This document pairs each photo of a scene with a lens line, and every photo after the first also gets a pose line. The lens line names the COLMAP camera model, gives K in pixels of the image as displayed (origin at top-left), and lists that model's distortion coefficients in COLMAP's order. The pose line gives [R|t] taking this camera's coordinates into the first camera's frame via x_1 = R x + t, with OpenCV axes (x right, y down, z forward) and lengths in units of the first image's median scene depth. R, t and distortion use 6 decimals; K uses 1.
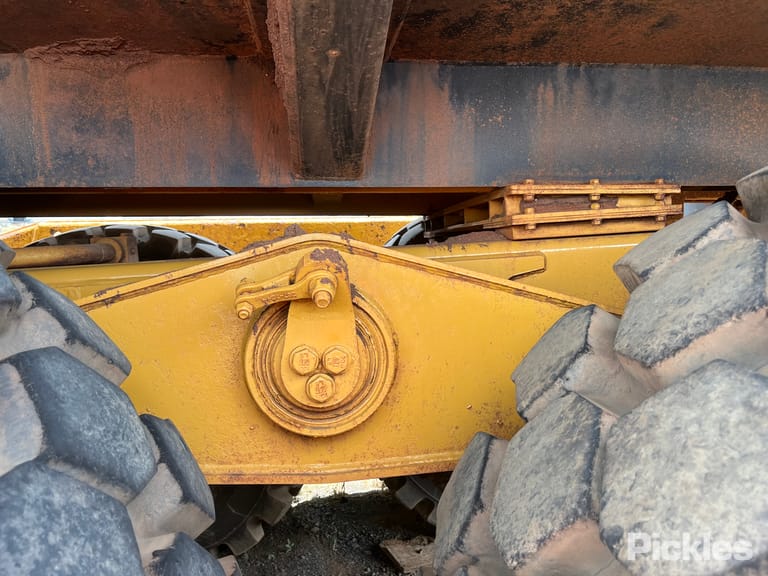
lens RADIAL K [[583.5, 0, 379.3], [0, 583.5, 281.1], [0, 0, 1]] dist [0.049536, -0.080889]
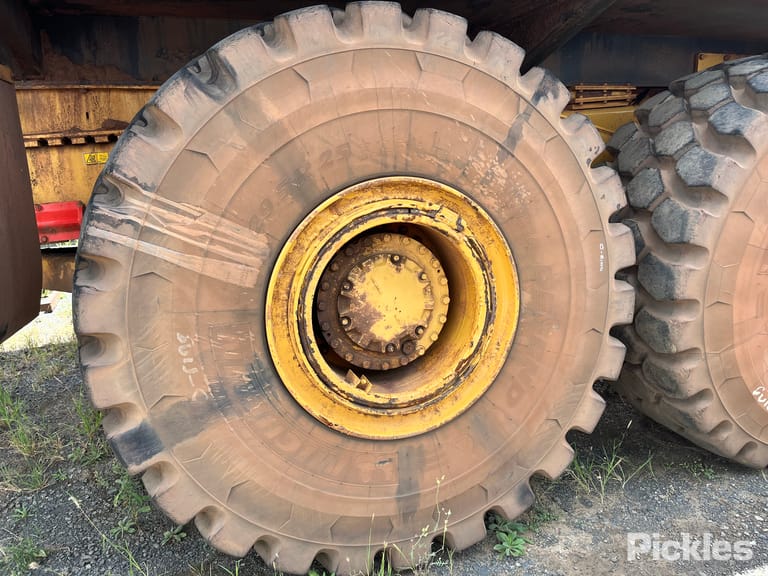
lens RADIAL K [[583.5, 0, 383.4], [0, 583.5, 287.5], [0, 0, 1]] dist [0.049536, -0.080889]
pose [[0.976653, -0.065004, 0.204753, -1.103452], [0.029929, 0.984998, 0.169950, 0.221496], [-0.212729, -0.159854, 0.963947, -1.309071]]
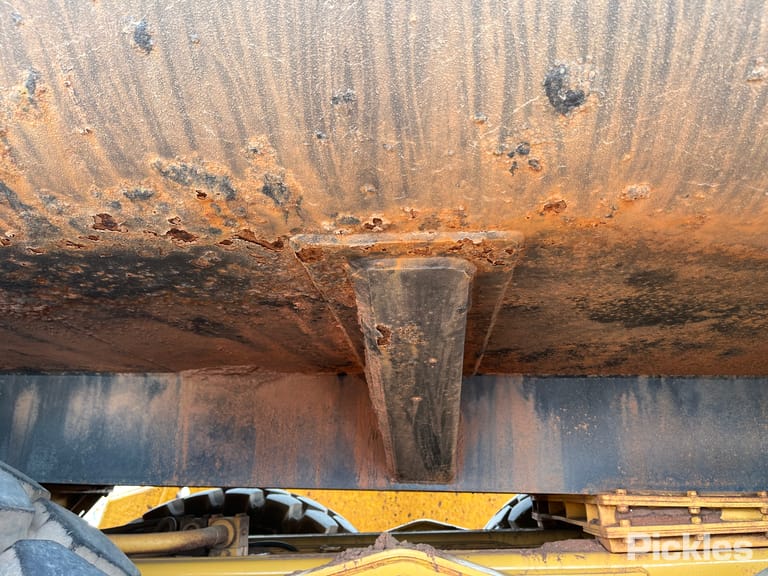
lens RADIAL K [[583.5, 0, 387.2], [0, 583.5, 289.4], [0, 0, 1]] dist [0.049536, -0.080889]
pose [[0.982451, -0.027095, -0.184543, 0.058238], [-0.044539, 0.926695, -0.373167, -0.098203], [0.181126, 0.374837, 0.909225, -0.115633]]
